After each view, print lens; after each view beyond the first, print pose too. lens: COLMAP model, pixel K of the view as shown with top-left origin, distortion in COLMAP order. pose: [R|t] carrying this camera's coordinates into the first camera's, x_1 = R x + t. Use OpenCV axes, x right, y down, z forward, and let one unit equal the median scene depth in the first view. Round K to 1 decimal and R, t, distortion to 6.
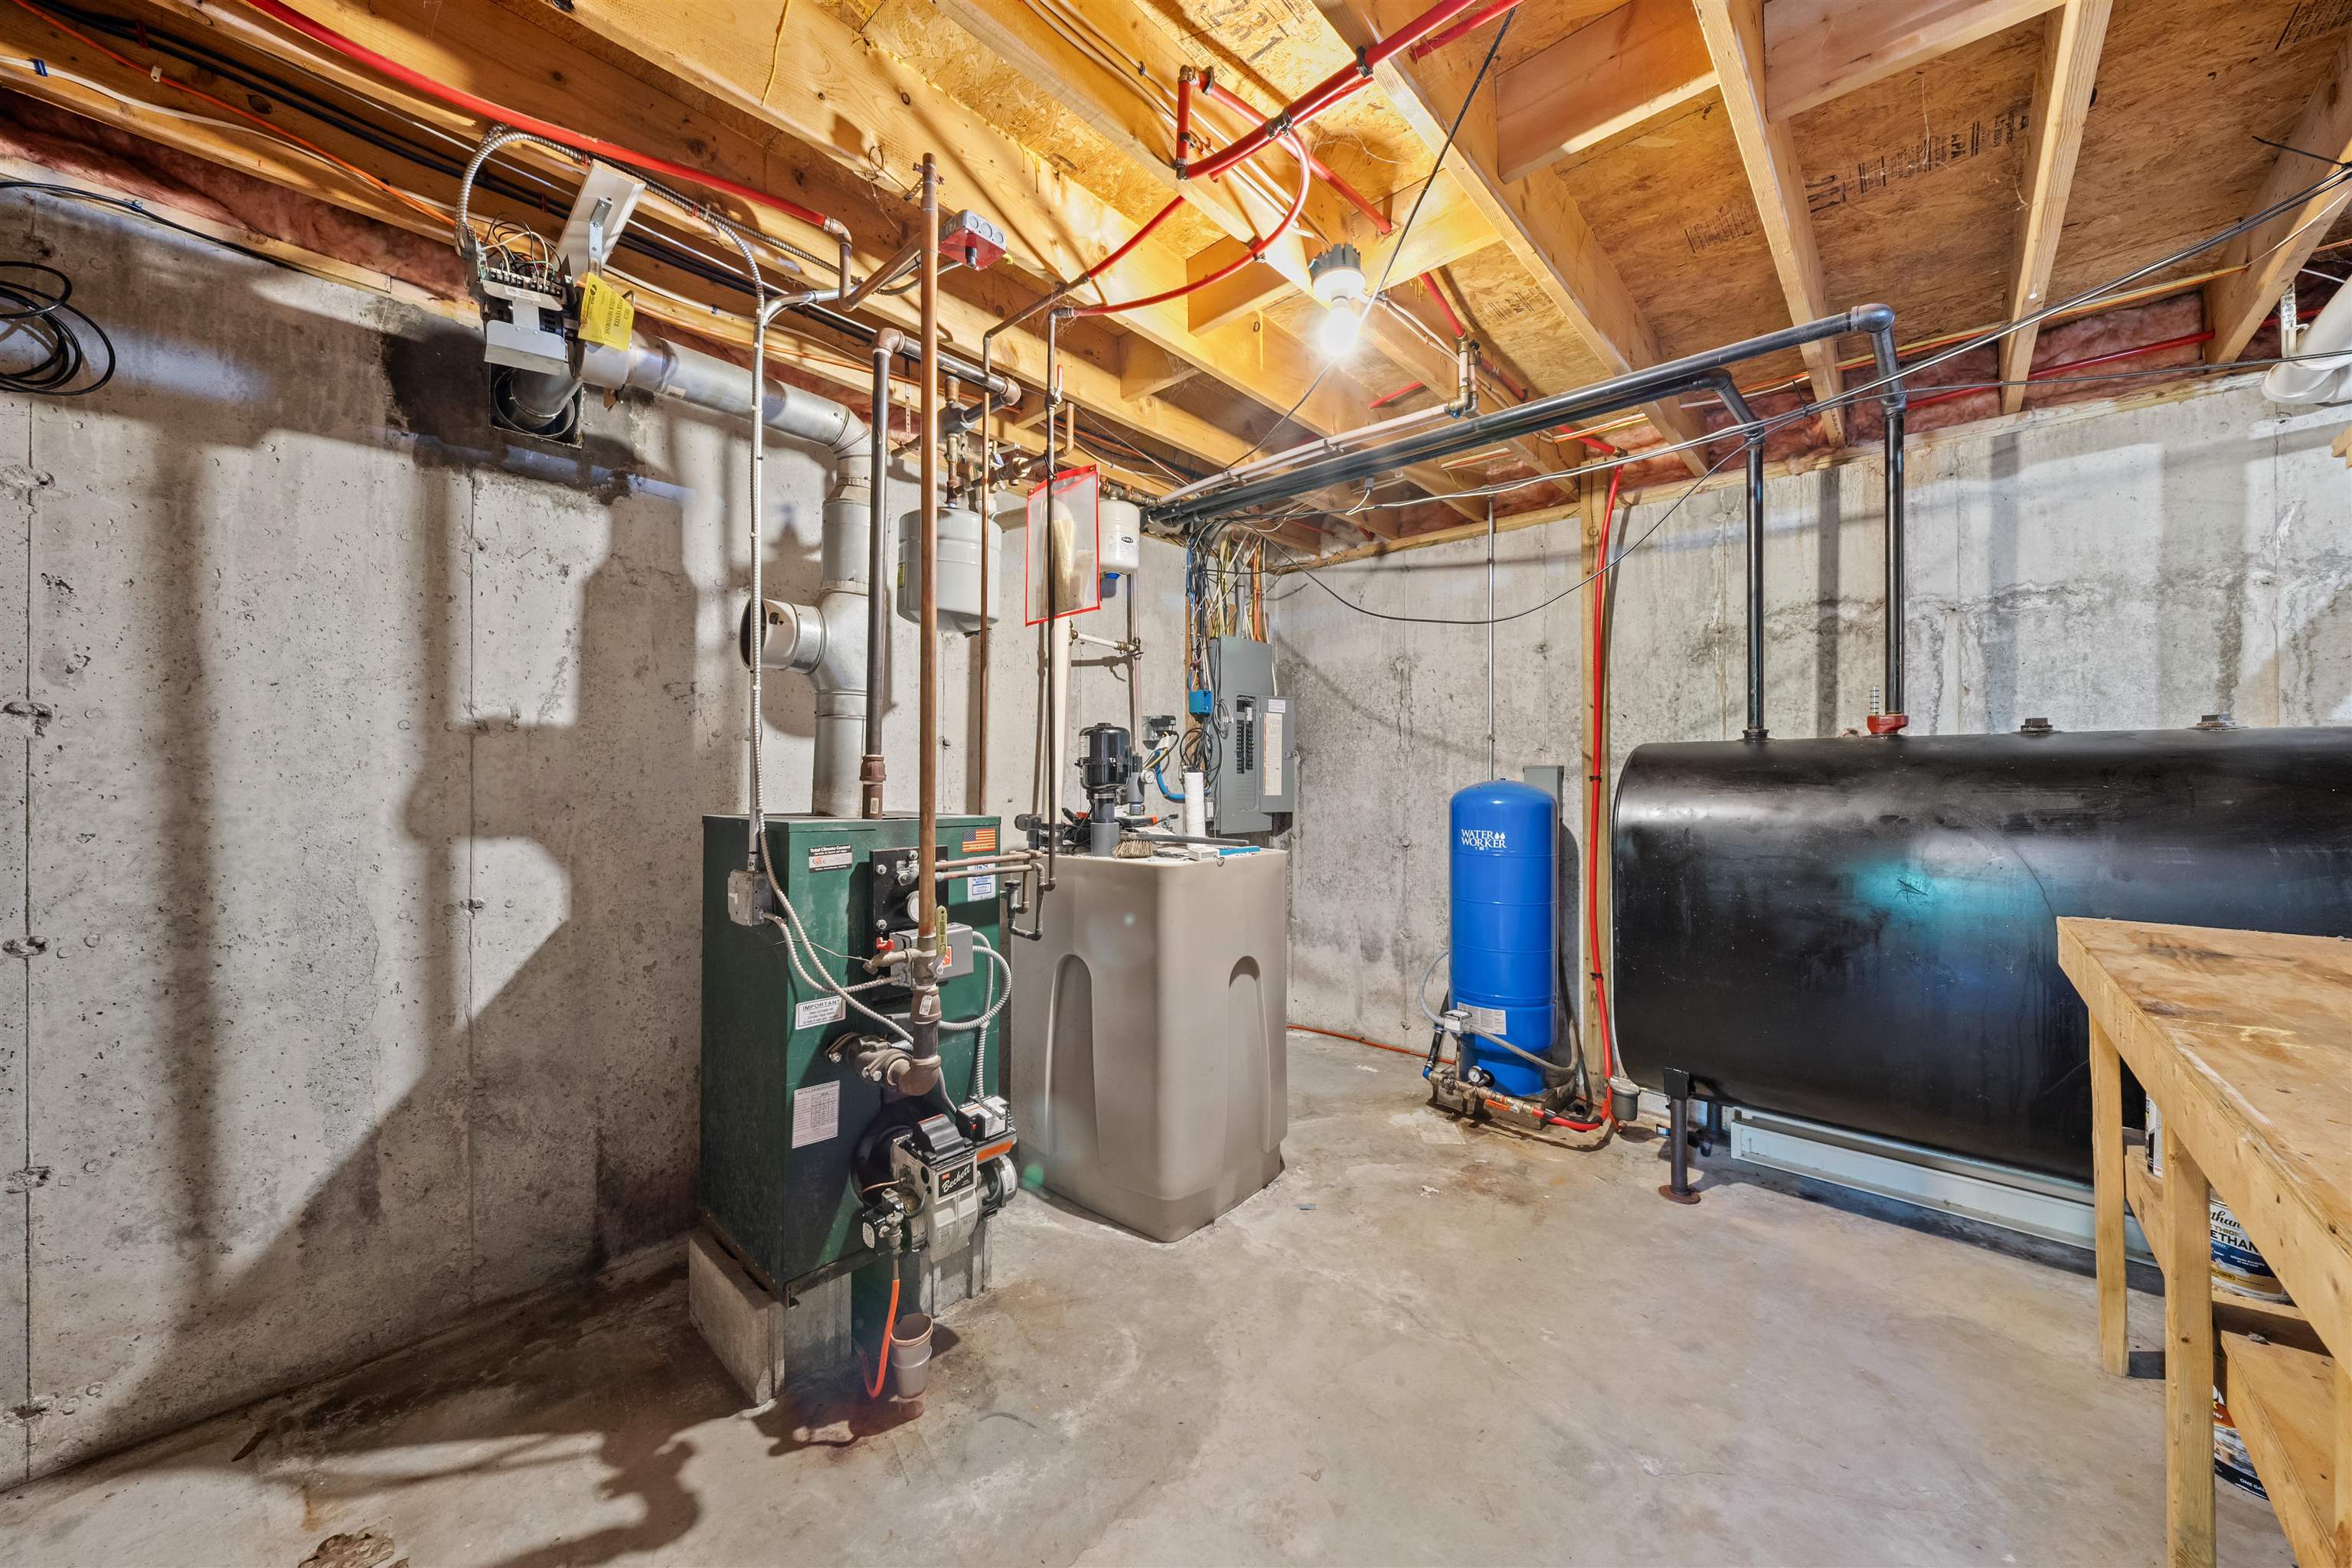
lens RADIAL K [[838.6, 0, 1193.0], [0, 838.6, 779.6], [0, 0, 1]] dist [-0.003603, -0.001305]
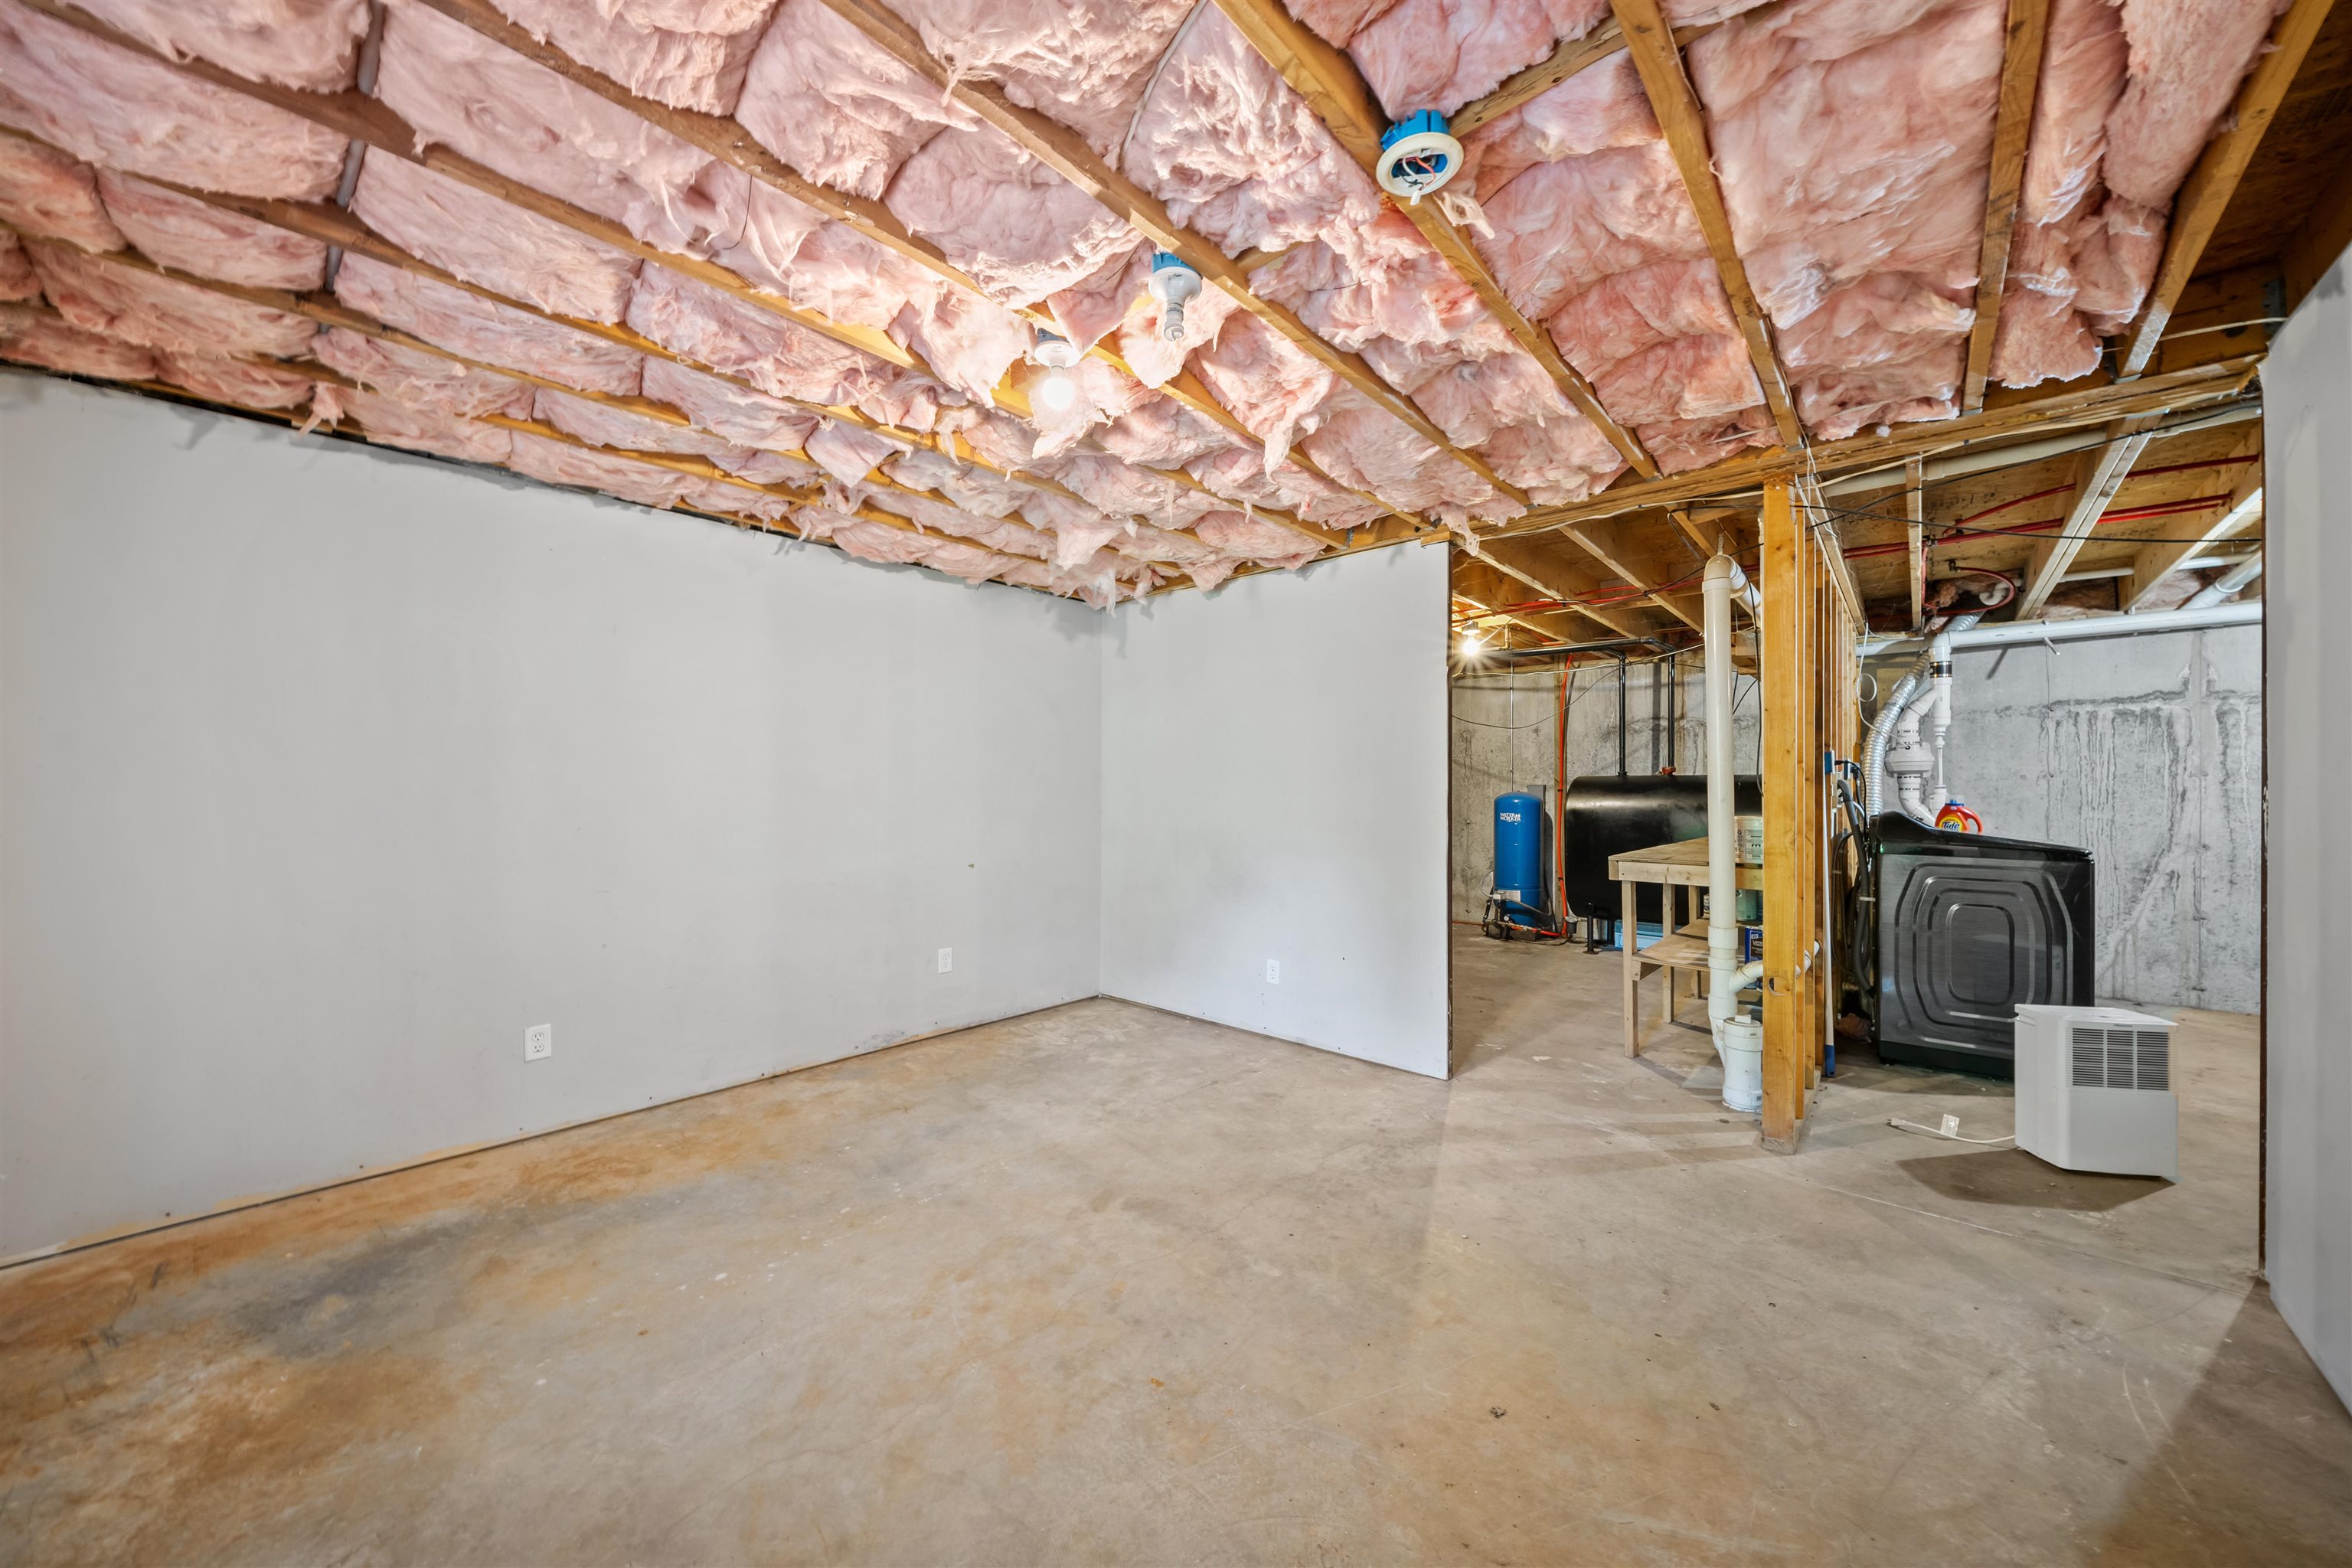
lens RADIAL K [[838.6, 0, 1158.1], [0, 838.6, 785.0], [0, 0, 1]] dist [-0.003603, -0.001305]
pose [[0.999870, 0.006815, -0.014639, -0.592394], [-0.006931, 0.999945, -0.007925, 0.009091], [0.014584, 0.008026, 0.999861, -1.325846]]
